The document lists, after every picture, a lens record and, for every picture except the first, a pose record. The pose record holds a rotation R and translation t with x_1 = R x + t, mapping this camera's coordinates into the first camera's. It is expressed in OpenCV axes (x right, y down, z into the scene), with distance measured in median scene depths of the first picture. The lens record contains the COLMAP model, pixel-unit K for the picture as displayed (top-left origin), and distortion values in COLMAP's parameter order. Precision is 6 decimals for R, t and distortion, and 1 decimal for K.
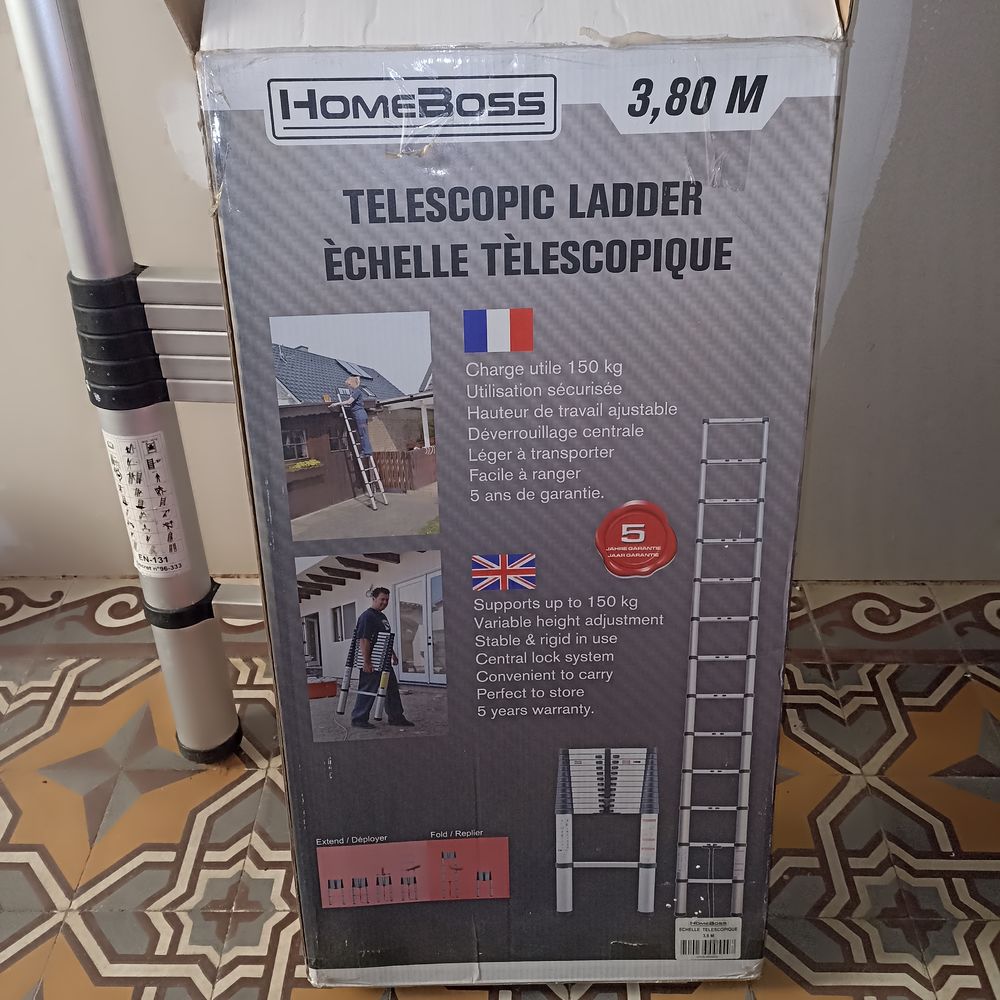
lens RADIAL K [[985.4, 0, 500.0], [0, 985.4, 500.0], [0, 0, 1]] dist [0.048817, -0.014500]
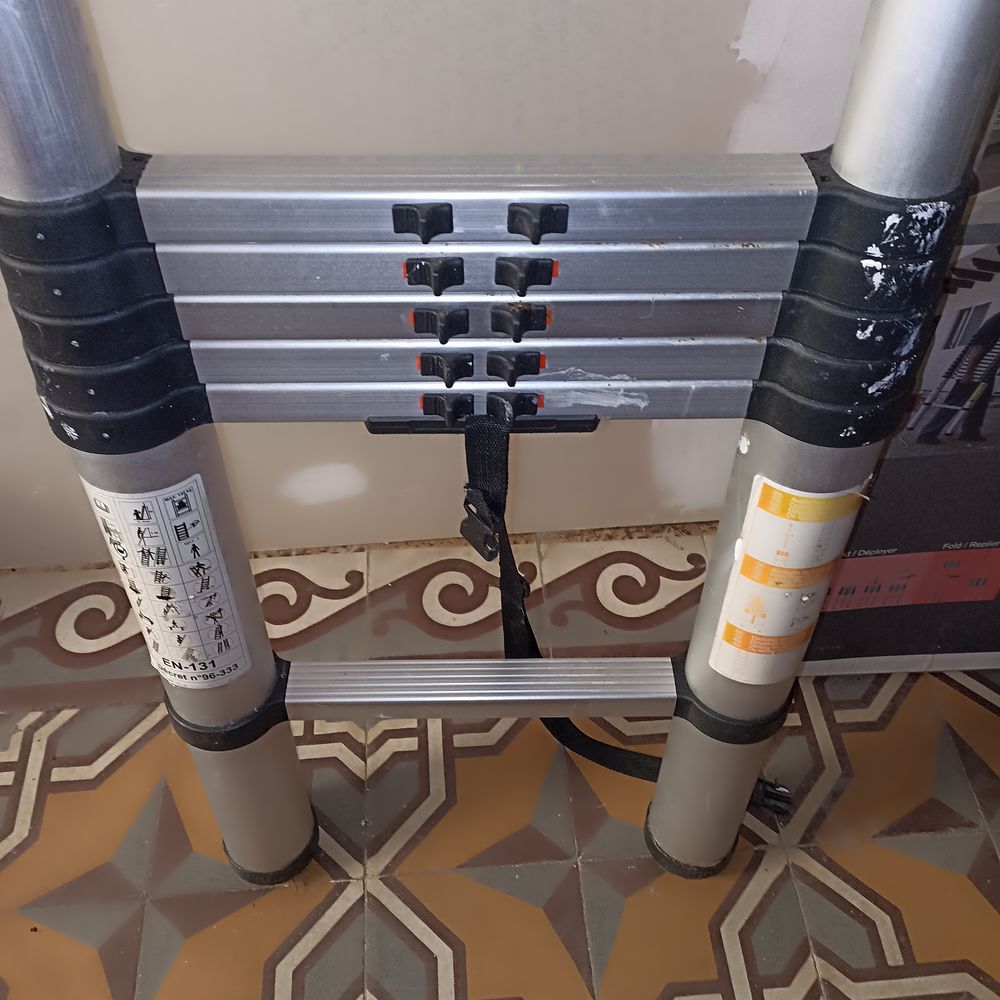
lens RADIAL K [[985.4, 0, 500.0], [0, 985.4, 500.0], [0, 0, 1]] dist [0.048817, -0.014500]
pose [[0.997867, -0.011552, 0.064245, -0.633924], [-0.015487, 0.914214, 0.404937, -0.071343], [-0.063411, -0.405068, 0.912085, 0.265403]]
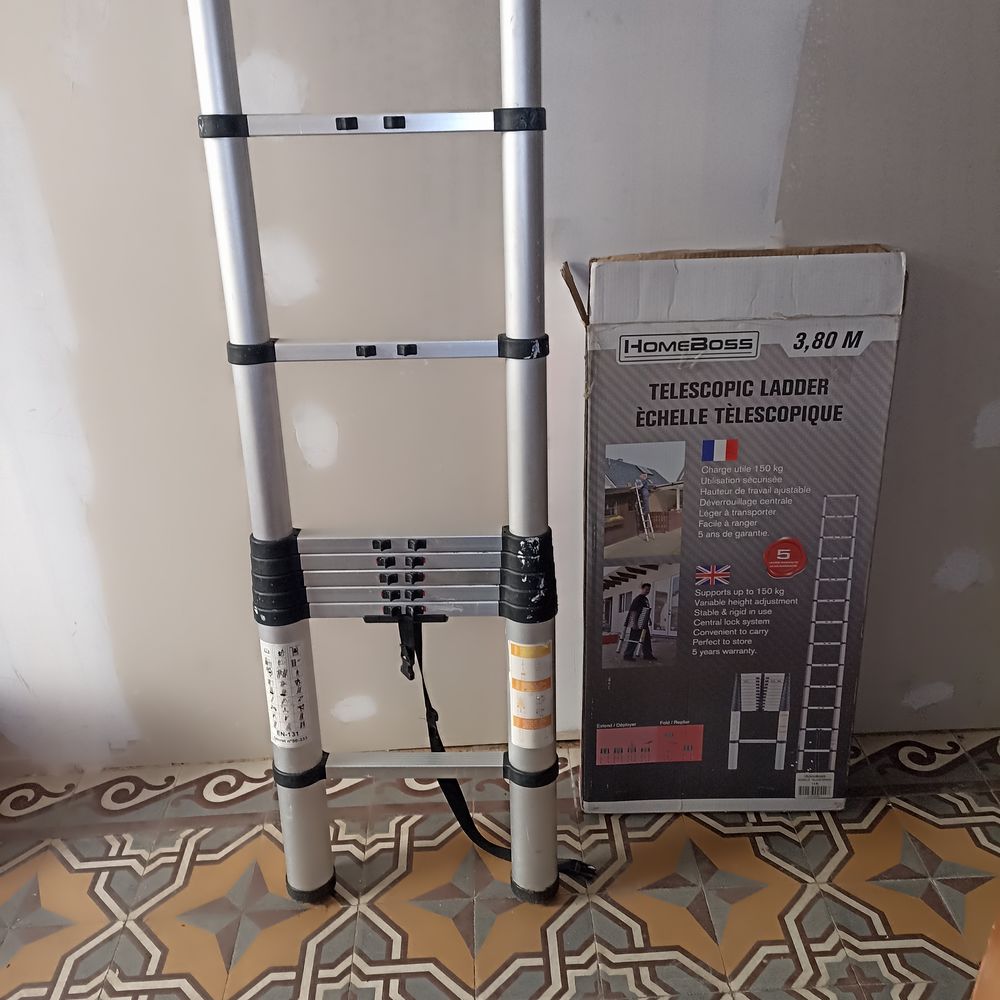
lens RADIAL K [[985.4, 0, 500.0], [0, 985.4, 500.0], [0, 0, 1]] dist [0.048817, -0.014500]
pose [[0.999998, 0.000853, 0.001993, -0.433262], [-0.000841, 0.999982, -0.005945, -0.061514], [-0.001998, 0.005943, 0.999980, -0.930801]]
